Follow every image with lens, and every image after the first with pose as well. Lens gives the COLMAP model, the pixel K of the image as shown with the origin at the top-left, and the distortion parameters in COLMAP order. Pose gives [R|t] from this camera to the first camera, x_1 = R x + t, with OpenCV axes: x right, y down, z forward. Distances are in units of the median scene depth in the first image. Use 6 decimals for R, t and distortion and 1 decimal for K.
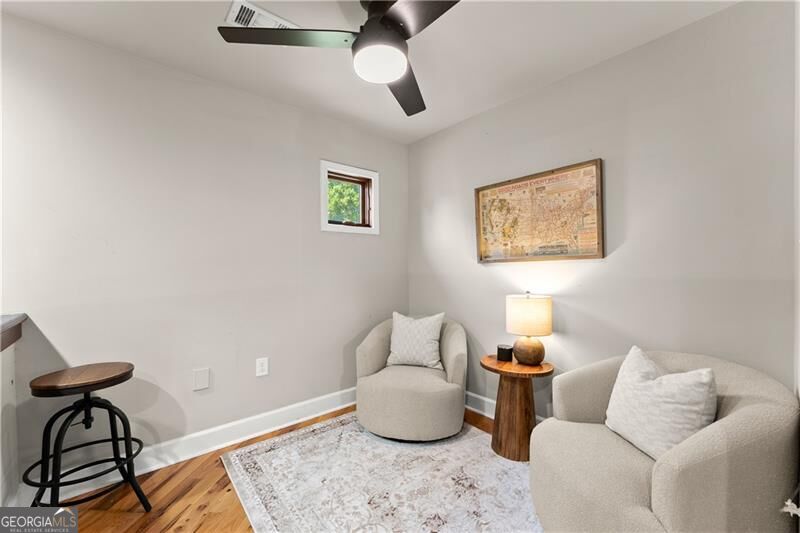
lens RADIAL K [[327.3, 0, 395.2], [0, 327.3, 279.3], [0, 0, 1]] dist [-0.005900, -0.000159]
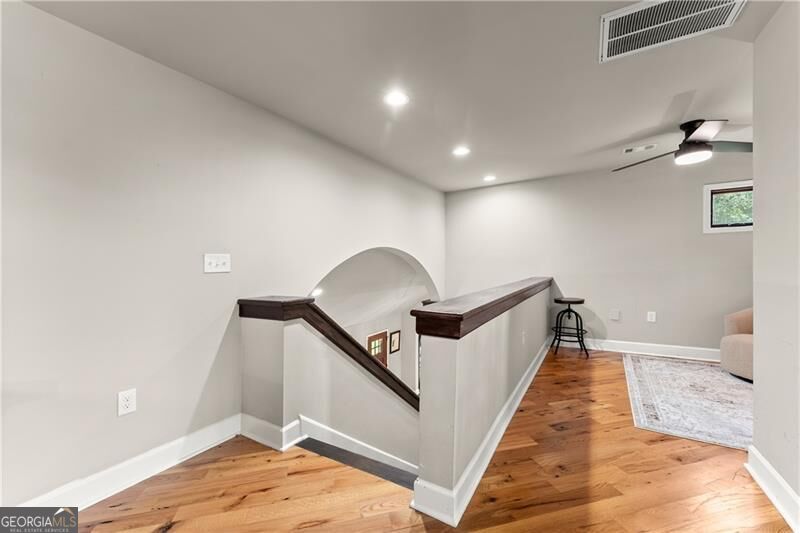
lens RADIAL K [[327.3, 0, 398.8], [0, 327.3, 268.8], [0, 0, 1]] dist [-0.005900, -0.000159]
pose [[0.313593, 0.007391, -0.949529, 1.115098], [-0.019154, 0.999815, 0.001457, 0.047613], [0.949364, 0.017731, 0.313677, -1.130738]]
